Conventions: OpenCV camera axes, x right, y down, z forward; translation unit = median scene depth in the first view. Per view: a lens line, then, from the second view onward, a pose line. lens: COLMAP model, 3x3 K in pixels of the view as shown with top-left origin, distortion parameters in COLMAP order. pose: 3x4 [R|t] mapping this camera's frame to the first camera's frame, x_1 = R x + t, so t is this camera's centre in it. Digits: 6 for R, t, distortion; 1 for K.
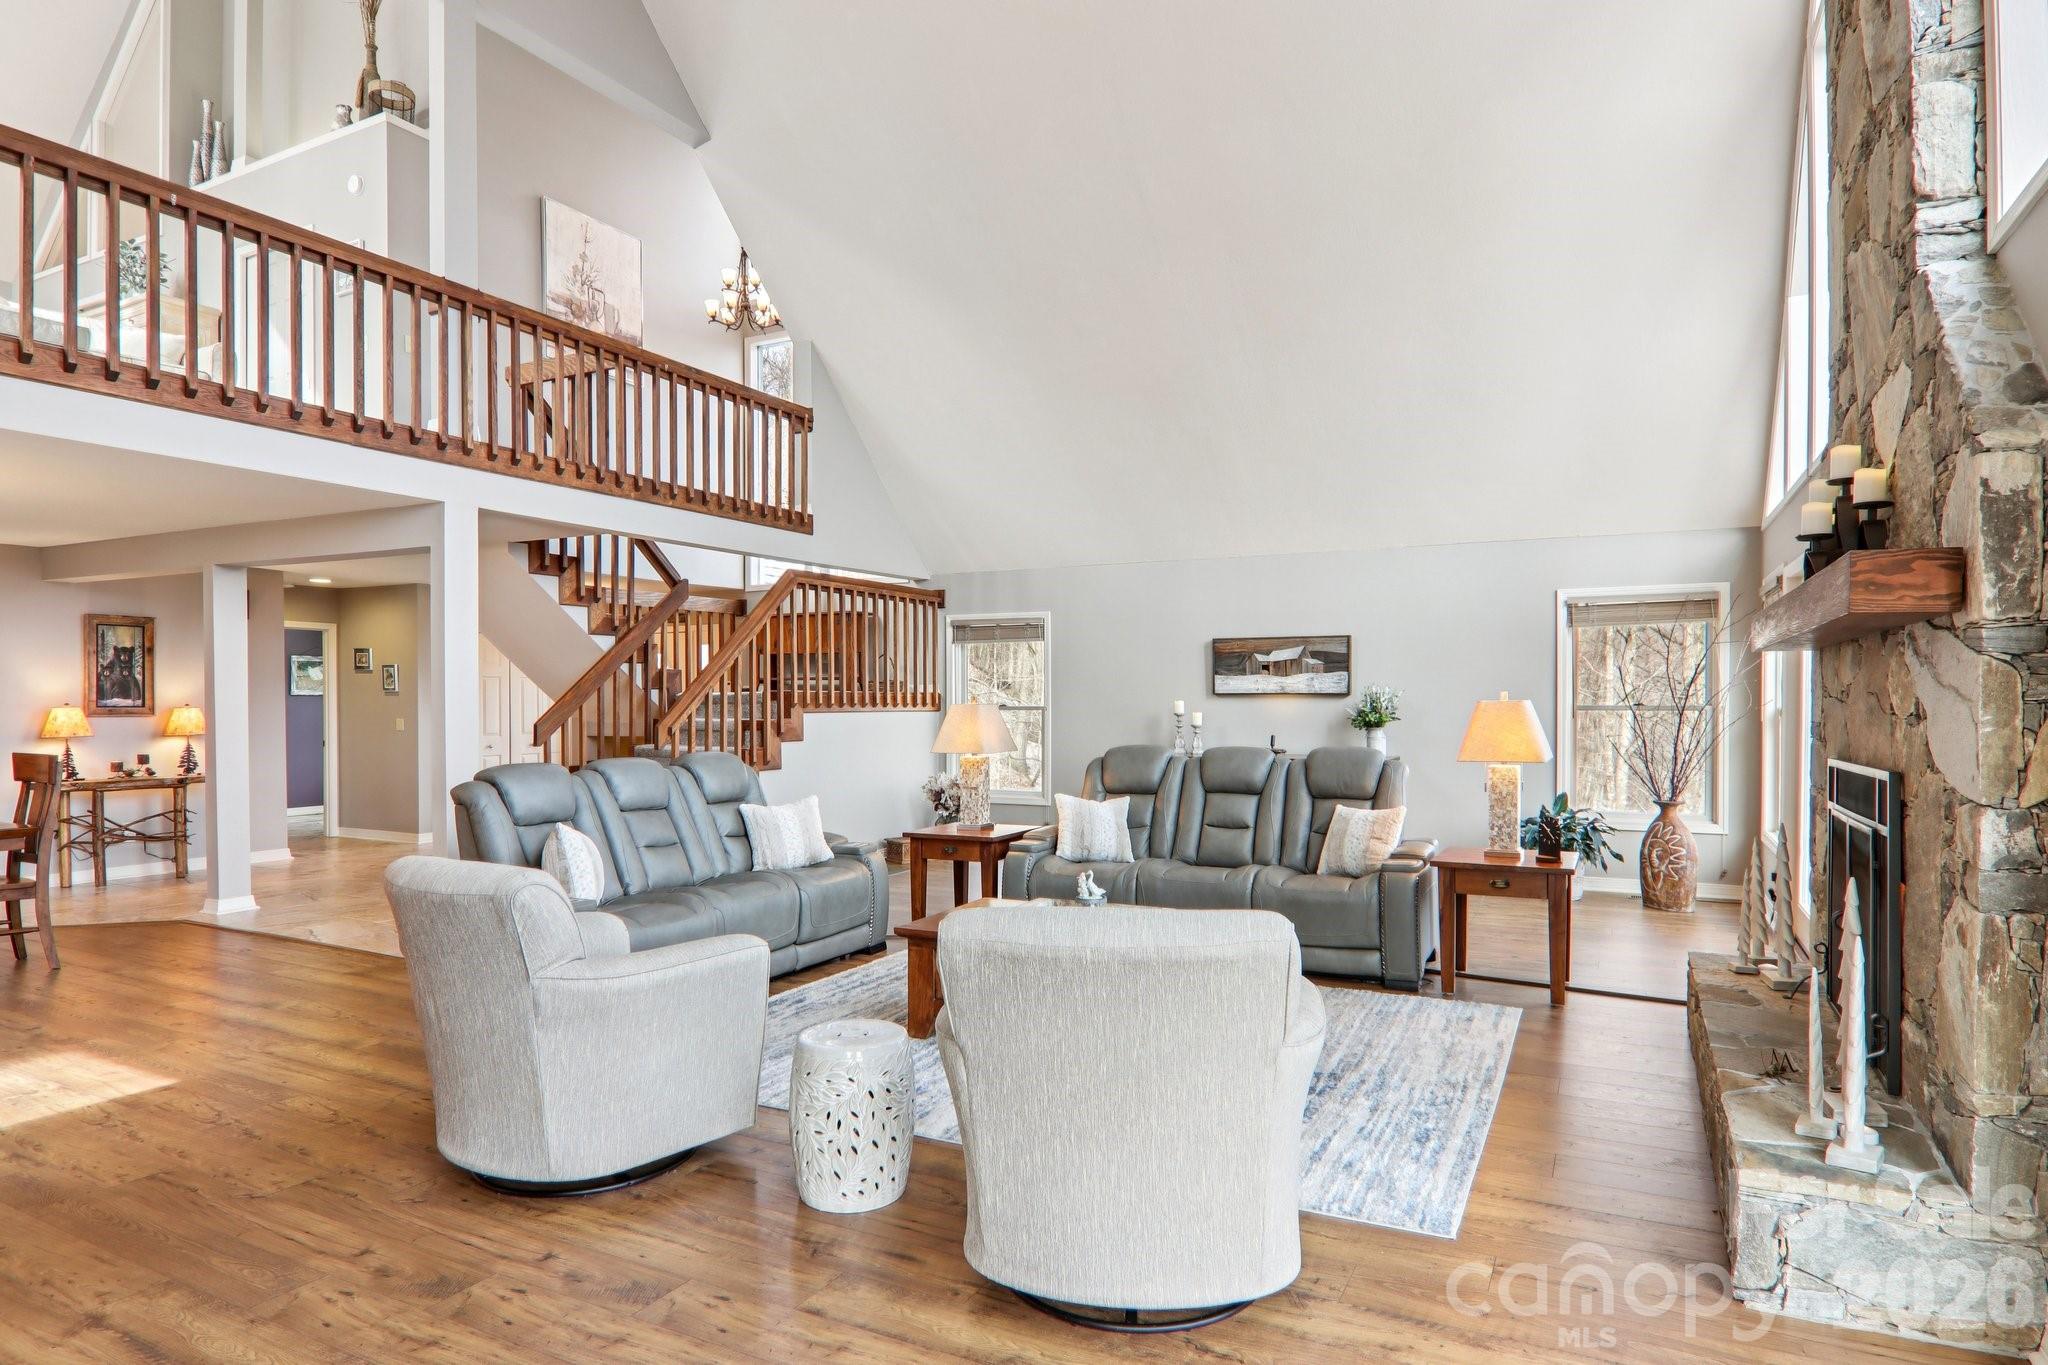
lens RADIAL K [[1144.0, 0, 1004.6], [0, 1144.0, 708.9], [0, 0, 1]] dist [0.004868, -0.019441]
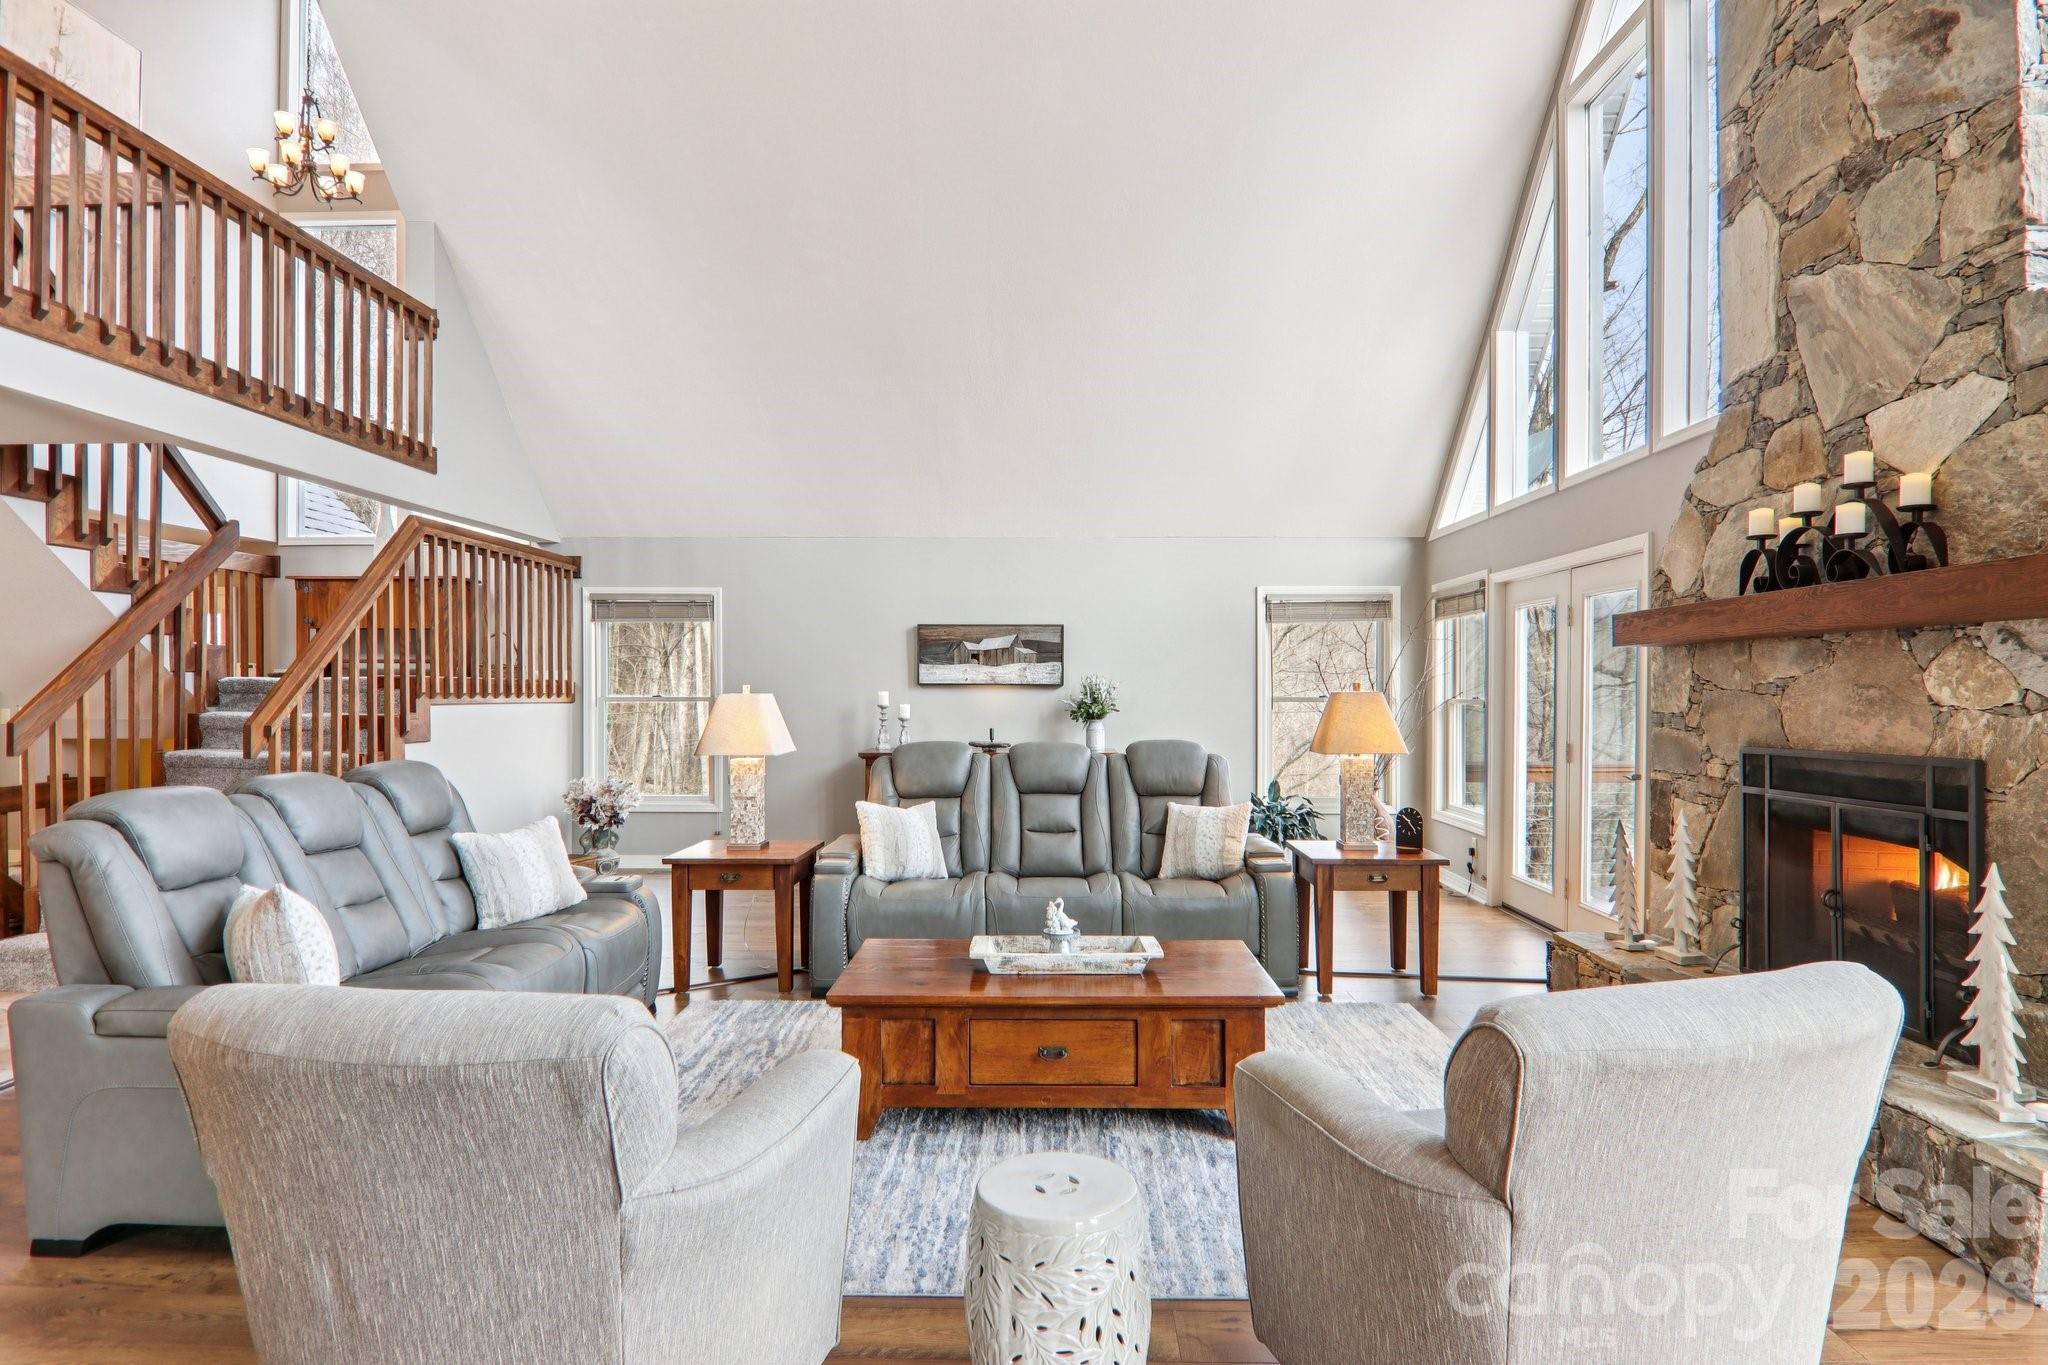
lens RADIAL K [[1144.0, 0, 1012.9], [0, 1144.0, 694.8], [0, 0, 1]] dist [0.004868, -0.019441]
pose [[0.900015, 0.002704, 0.435851, -0.162309], [-0.000515, 0.999987, -0.005139, 0.000243], [-0.435859, 0.004401, 0.900004, 0.147125]]
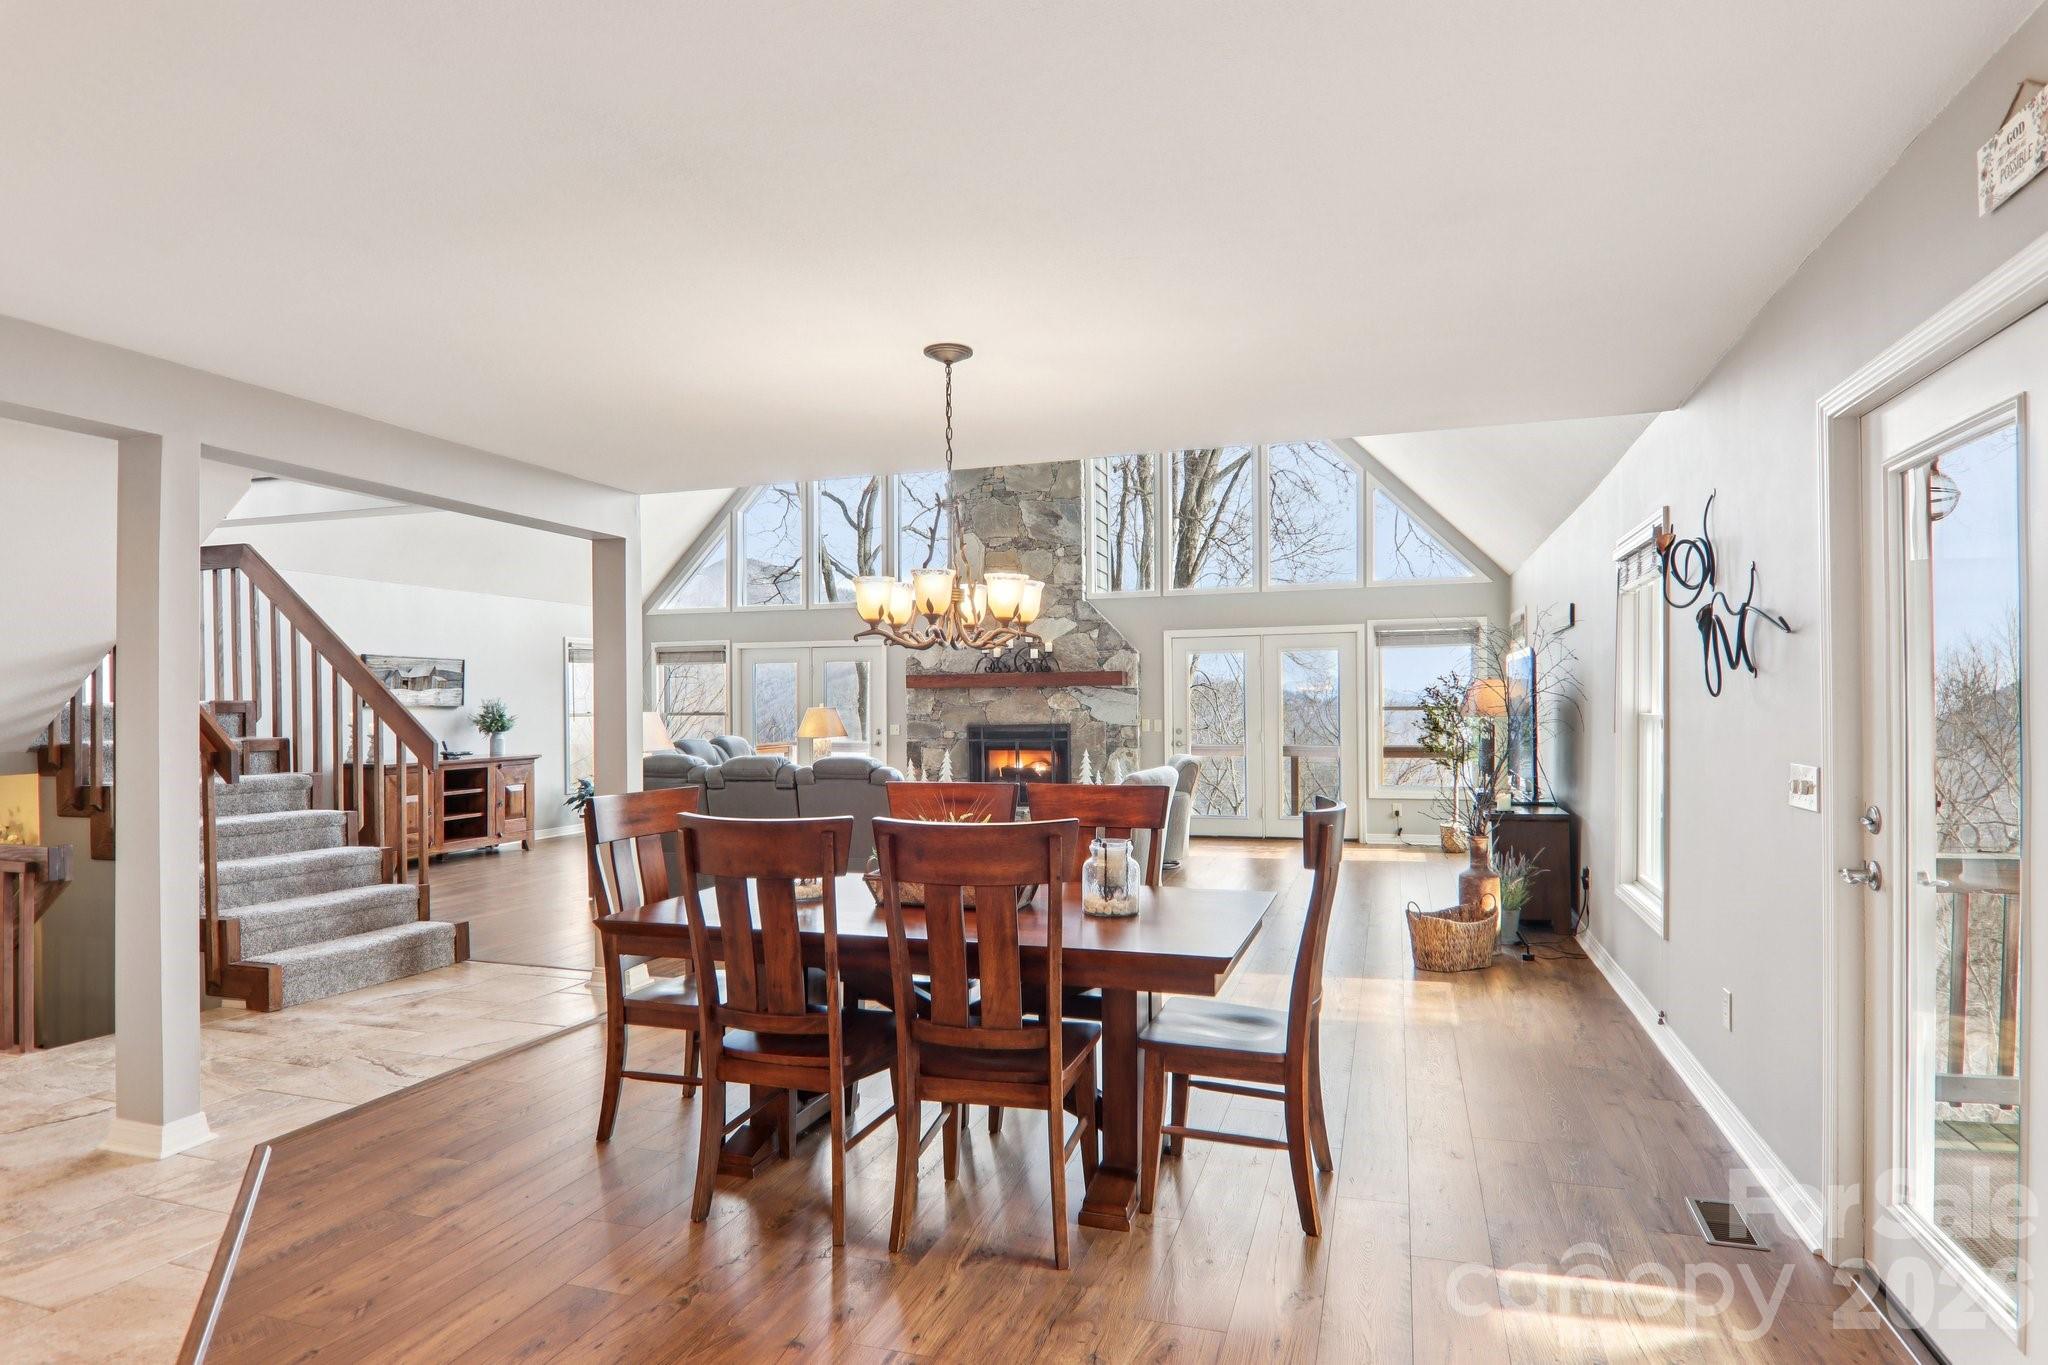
lens RADIAL K [[1144.0, 0, 1035.6], [0, 1144.0, 699.1], [0, 0, 1]] dist [0.004868, -0.019441]
pose [[-0.171509, 0.007310, 0.985155, -1.039783], [0.016961, 0.999846, -0.004466, -0.004341], [-0.985037, 0.015943, -0.171606, 0.605876]]
